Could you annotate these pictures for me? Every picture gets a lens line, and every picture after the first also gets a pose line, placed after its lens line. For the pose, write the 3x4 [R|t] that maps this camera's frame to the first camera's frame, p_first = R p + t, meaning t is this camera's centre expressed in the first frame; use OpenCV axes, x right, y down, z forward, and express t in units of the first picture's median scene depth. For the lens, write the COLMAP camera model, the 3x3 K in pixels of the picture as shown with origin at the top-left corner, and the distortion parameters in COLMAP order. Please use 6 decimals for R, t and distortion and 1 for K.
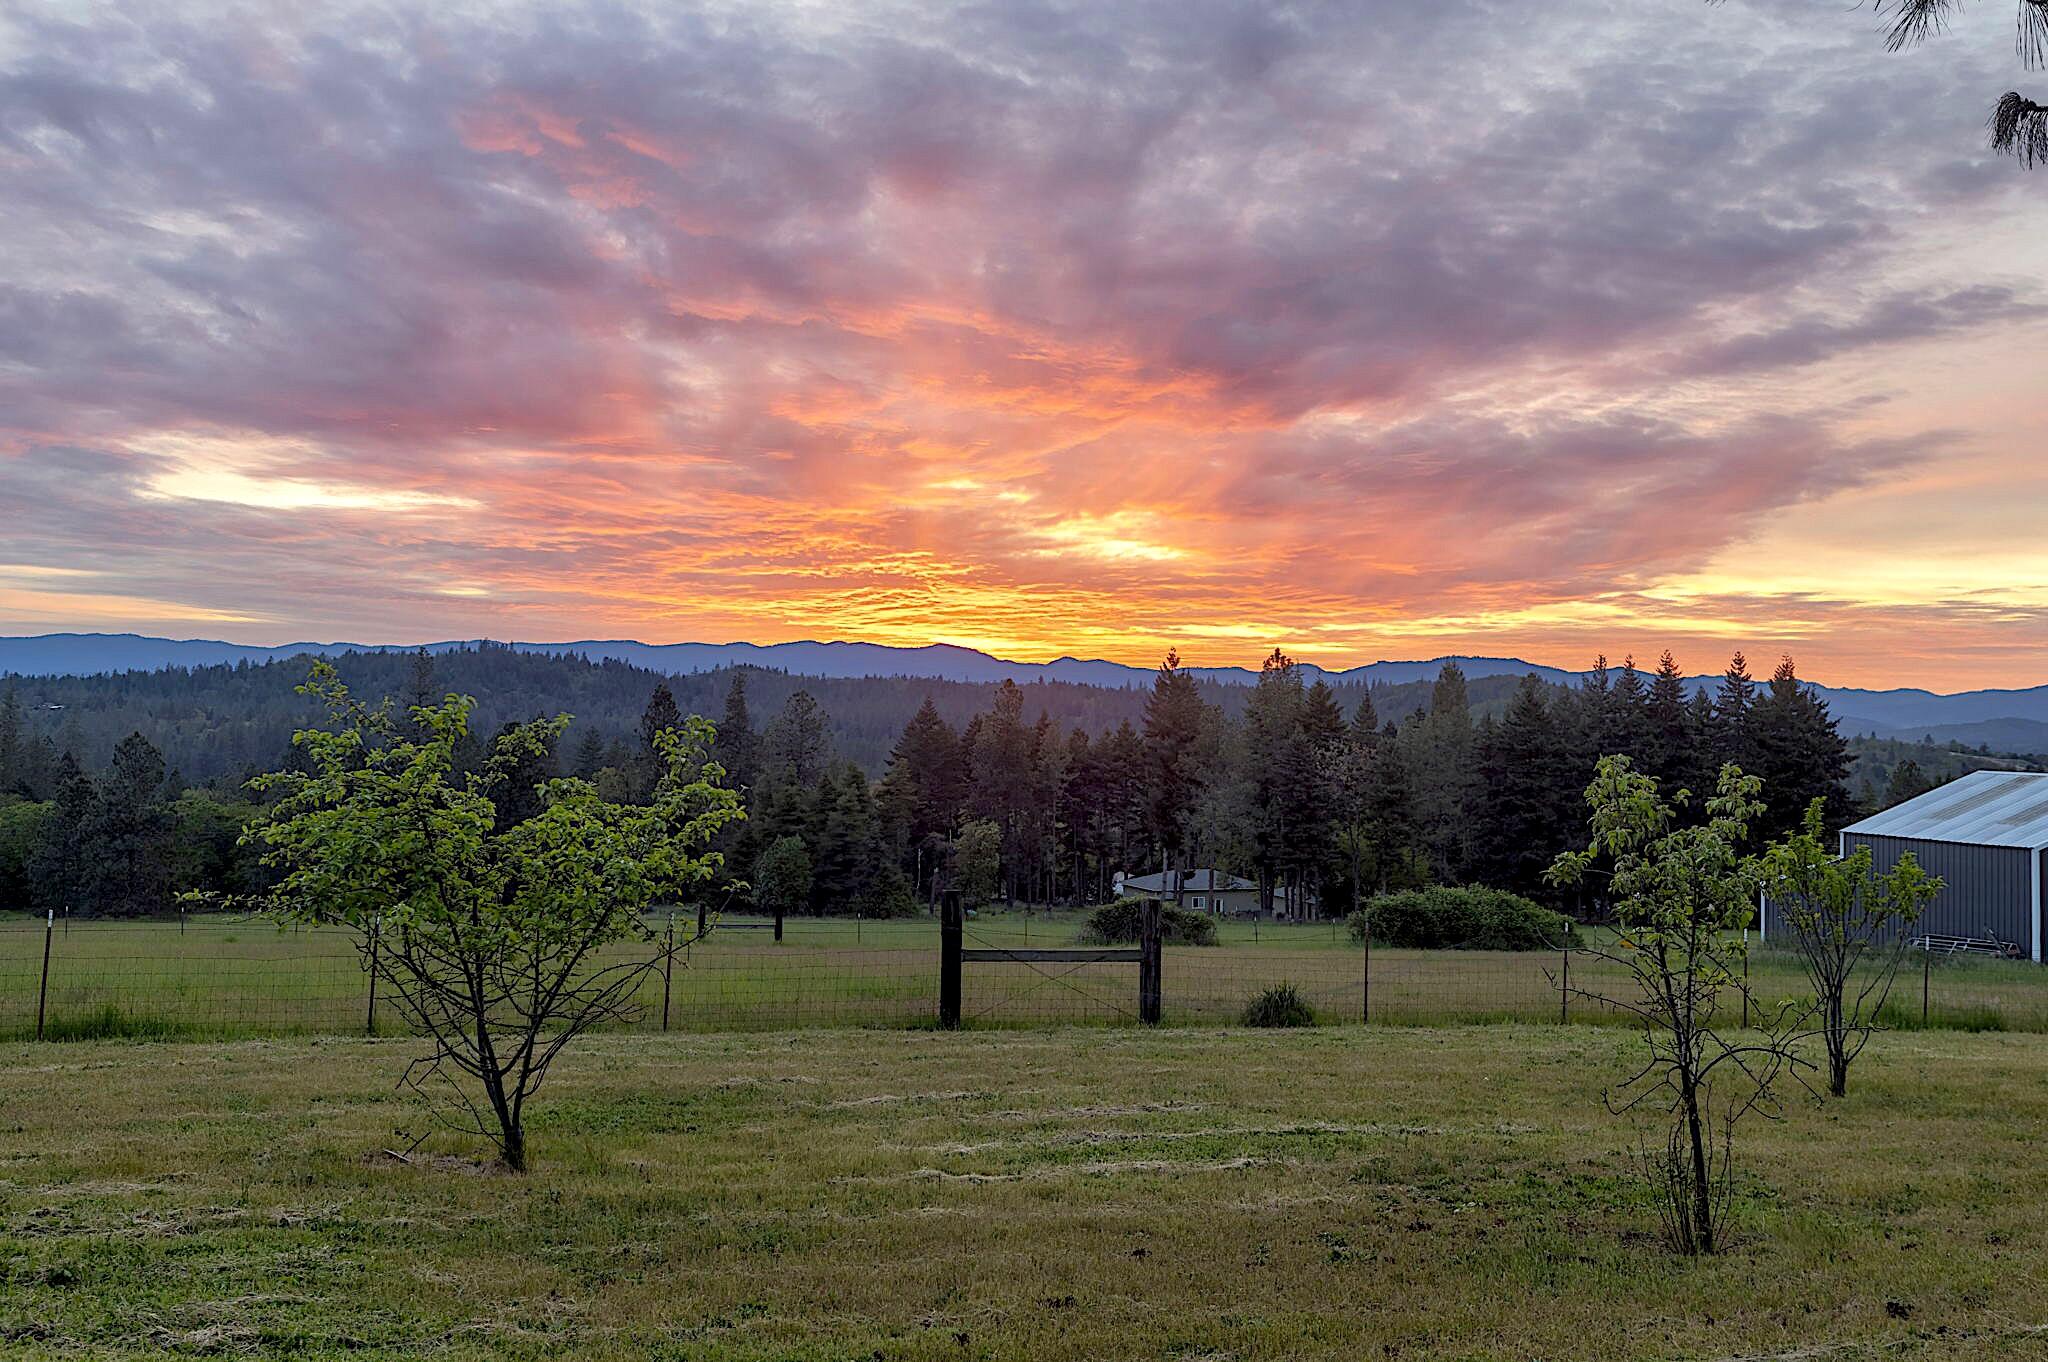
lens RADIAL K [[1931.0, 0, 1070.2], [0, 1931.0, 707.5], [0, 0, 1]] dist [0.014297, -0.018349]
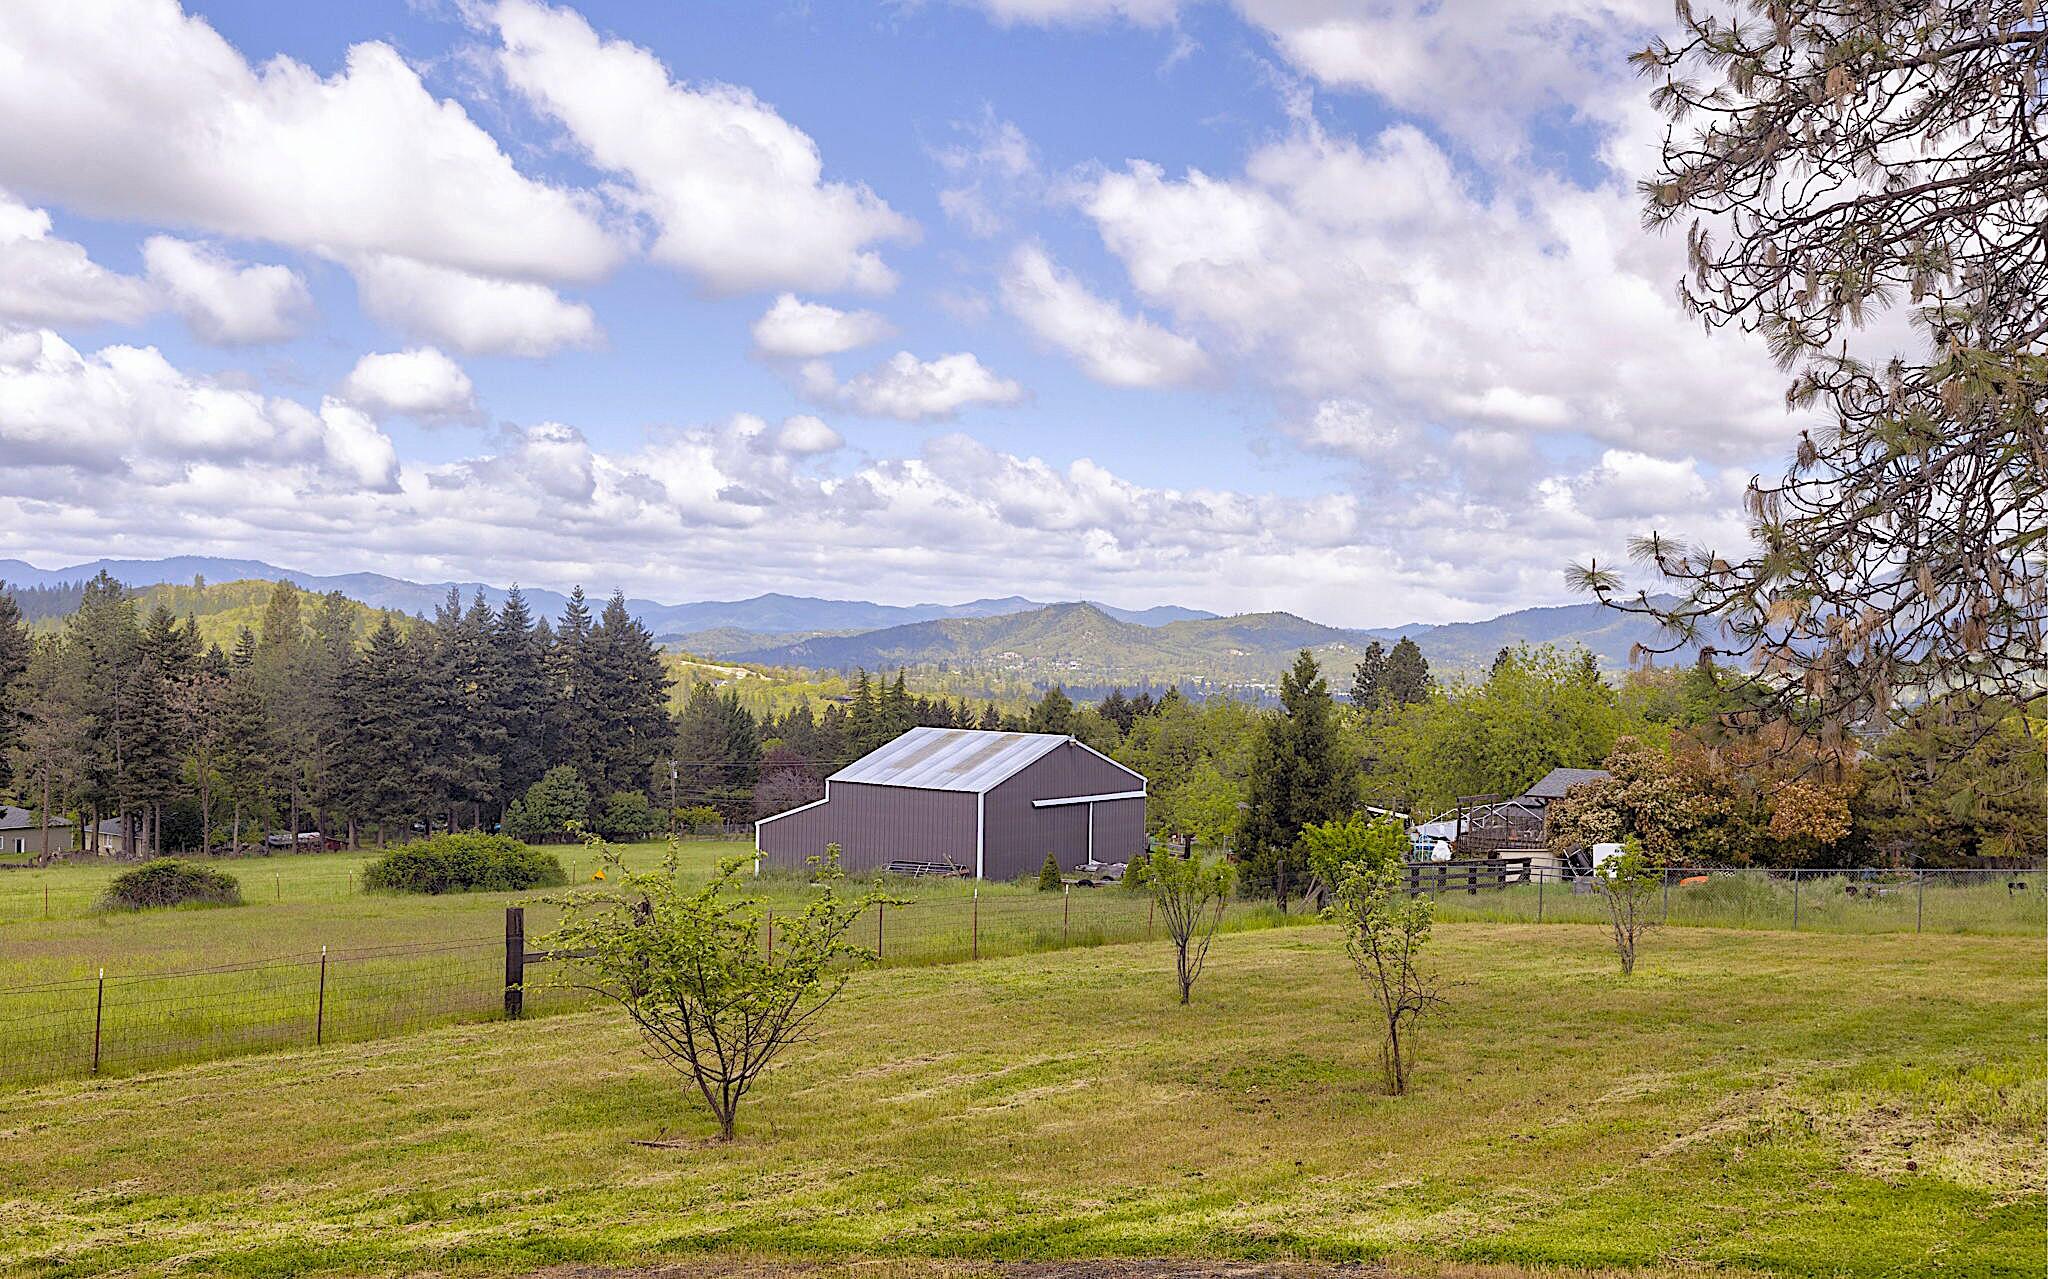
lens RADIAL K [[1988.1, 0, 974.2], [0, 1988.1, 641.0], [0, 0, 1]] dist [0.010999, 0.002471]
pose [[0.825832, 0.004179, 0.563901, -0.097819], [-0.015299, 0.999770, 0.014997, -0.018365], [-0.563709, -0.021012, 0.825706, -0.041026]]
